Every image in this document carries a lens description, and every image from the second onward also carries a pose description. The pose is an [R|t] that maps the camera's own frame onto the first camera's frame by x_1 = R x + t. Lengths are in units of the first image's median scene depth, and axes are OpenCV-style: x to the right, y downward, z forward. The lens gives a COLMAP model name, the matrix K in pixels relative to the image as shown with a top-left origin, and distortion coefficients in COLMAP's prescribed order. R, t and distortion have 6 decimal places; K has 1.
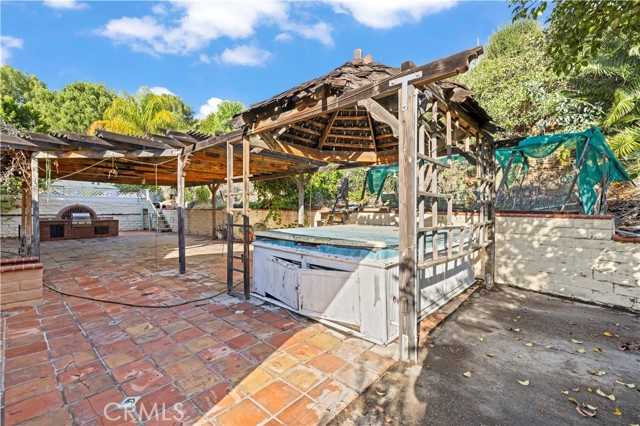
lens RADIAL K [[270.6, 0, 318.5], [0, 270.6, 212.0], [0, 0, 1]] dist [0.000472, -0.000323]
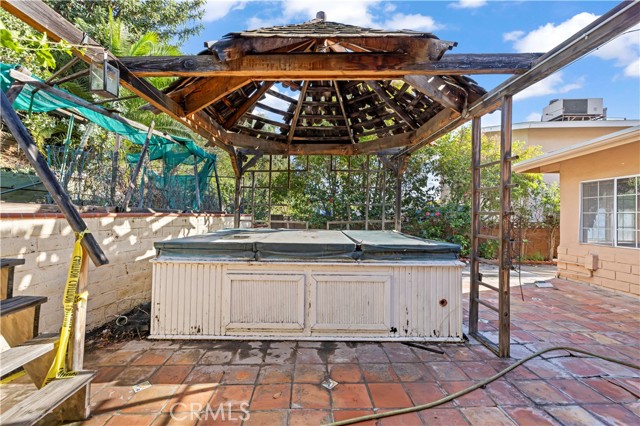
lens RADIAL K [[270.6, 0, 318.5], [0, 270.6, 212.0], [0, 0, 1]] dist [0.000472, -0.000323]
pose [[-0.696935, -0.006637, 0.717104, -0.623758], [0.003365, 0.999916, 0.012524, -0.018796], [-0.717127, 0.011141, -0.696854, 2.261272]]
